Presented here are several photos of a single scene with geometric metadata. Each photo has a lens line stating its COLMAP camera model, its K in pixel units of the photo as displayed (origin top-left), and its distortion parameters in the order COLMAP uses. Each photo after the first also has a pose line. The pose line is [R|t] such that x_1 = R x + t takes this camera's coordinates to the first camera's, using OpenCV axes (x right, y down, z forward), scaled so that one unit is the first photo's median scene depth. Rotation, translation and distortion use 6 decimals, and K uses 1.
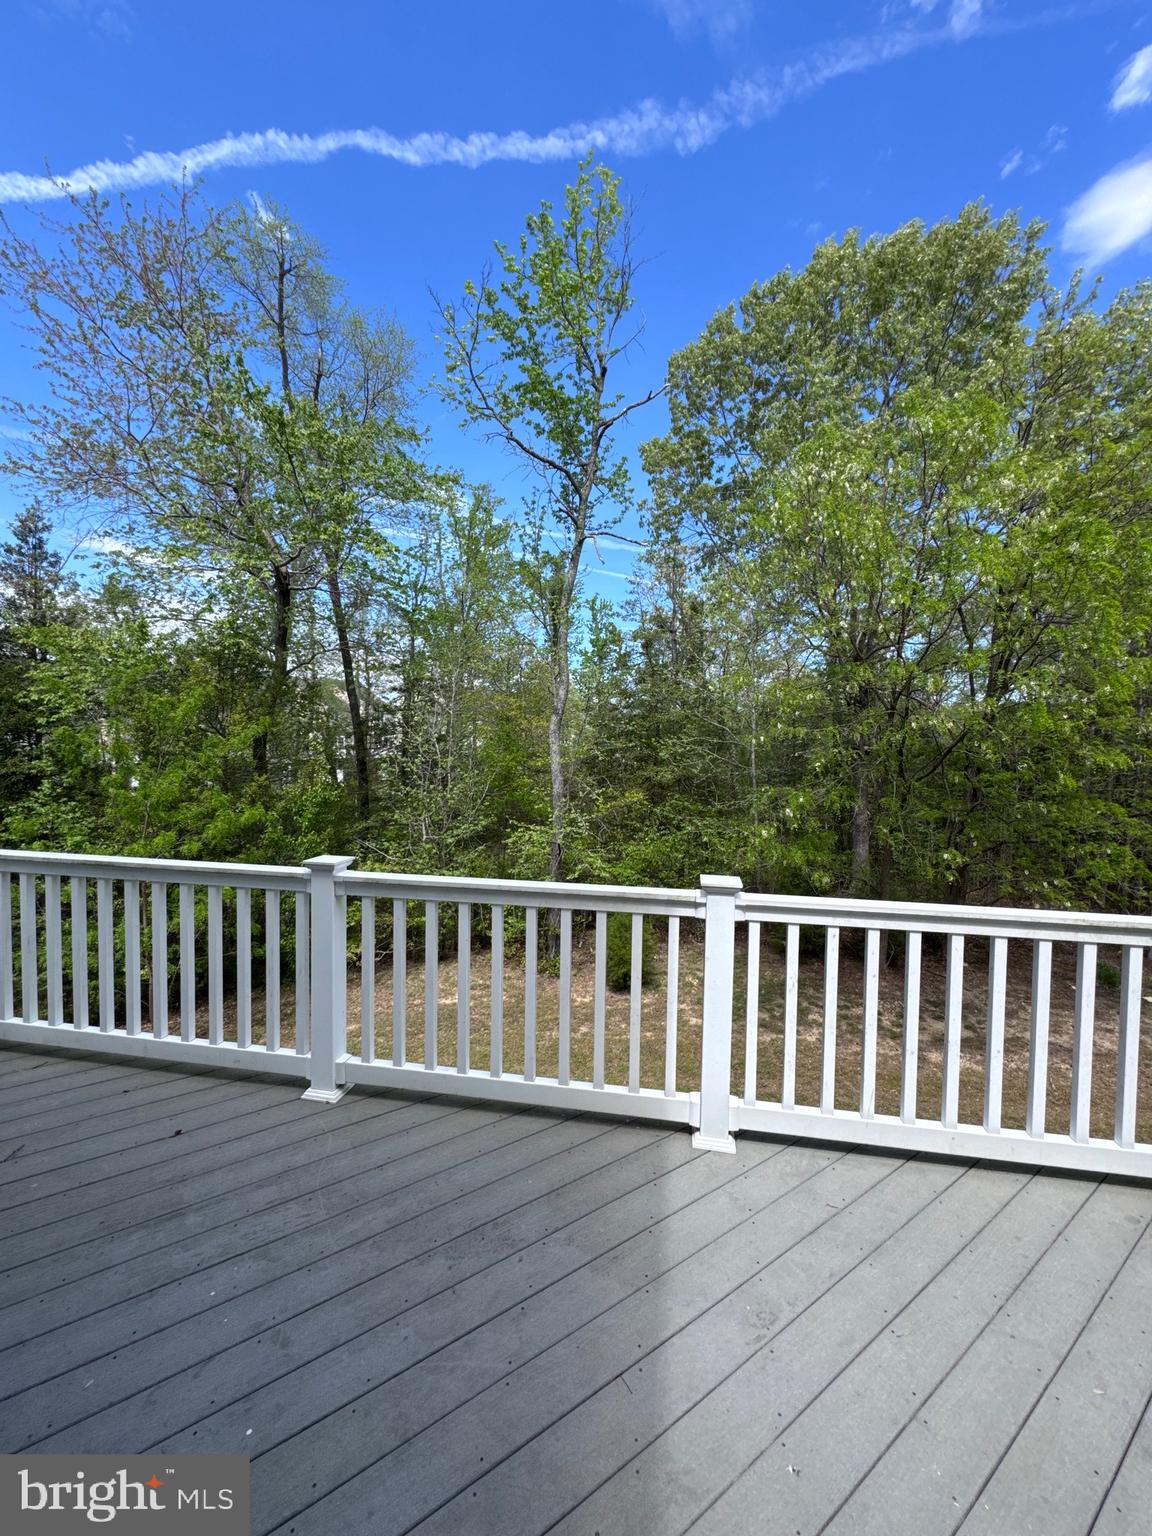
lens RADIAL K [[616.0, 0, 574.9], [0, 616.0, 767.3], [0, 0, 1]] dist [-0.004524, -0.000309]
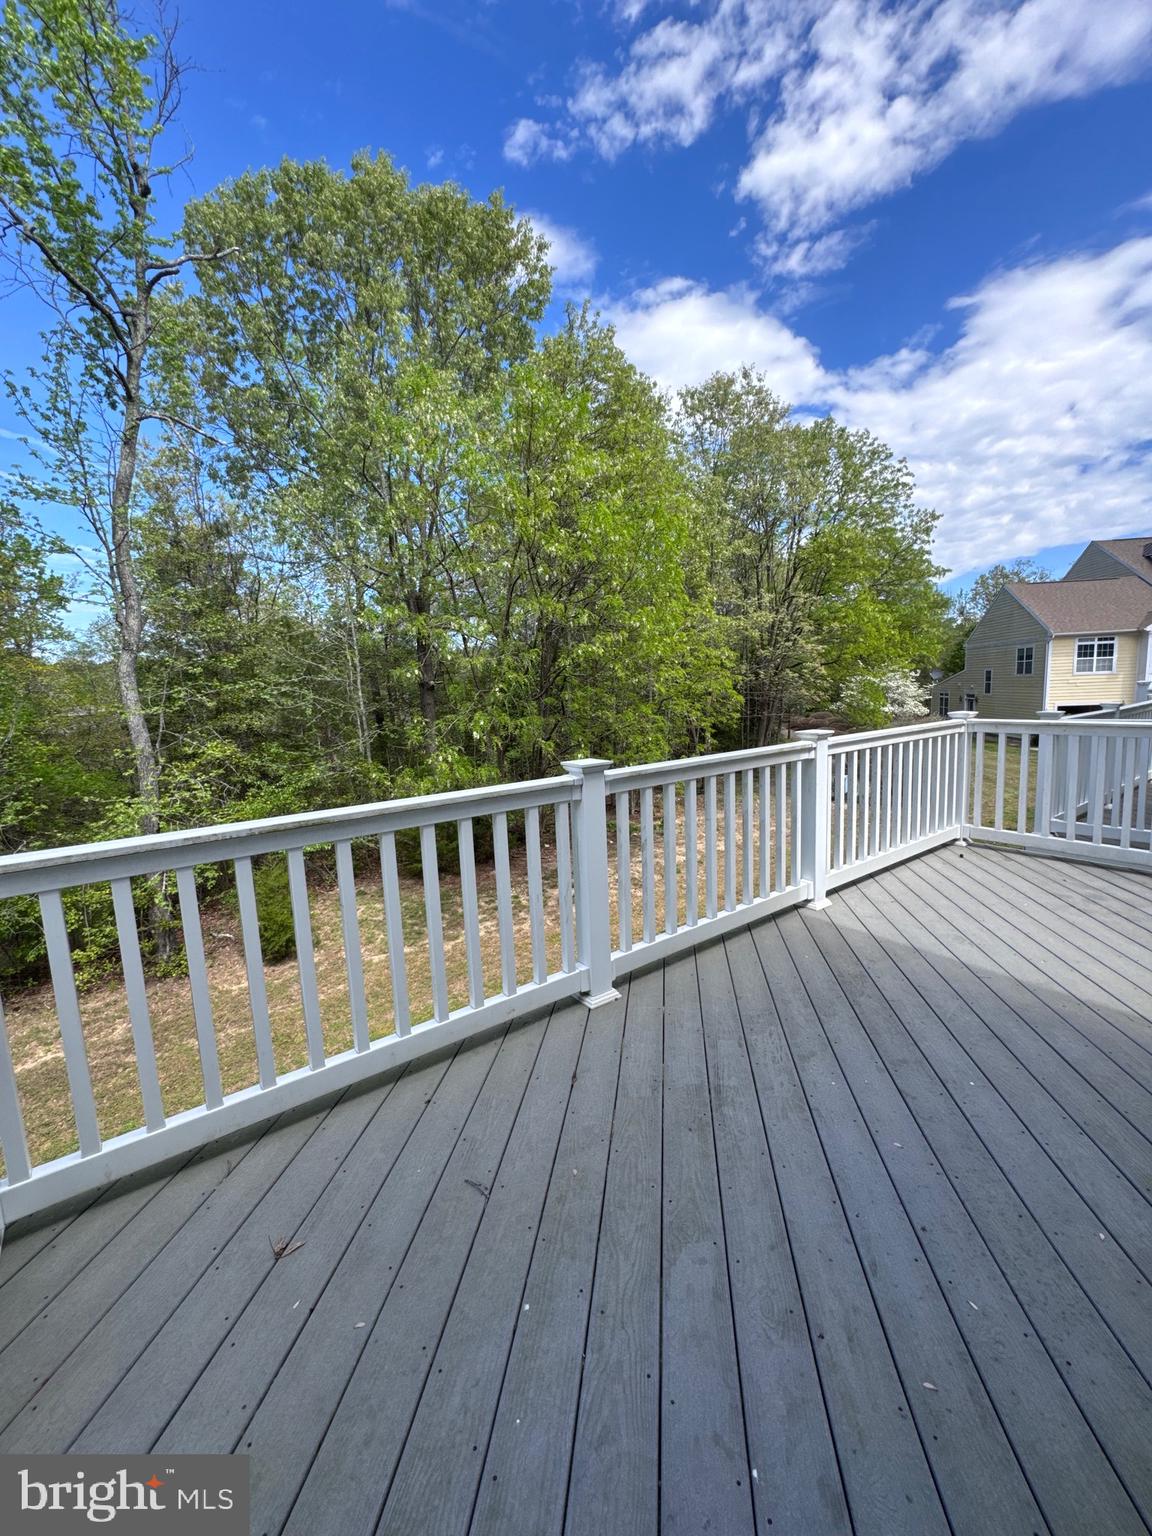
lens RADIAL K [[616.0, 0, 579.2], [0, 616.0, 765.7], [0, 0, 1]] dist [-0.004524, -0.000309]
pose [[0.677236, -0.133853, 0.723488, -1.085060], [0.073963, 0.990717, 0.114058, 0.047908], [-0.732038, -0.023733, 0.680850, 0.359404]]
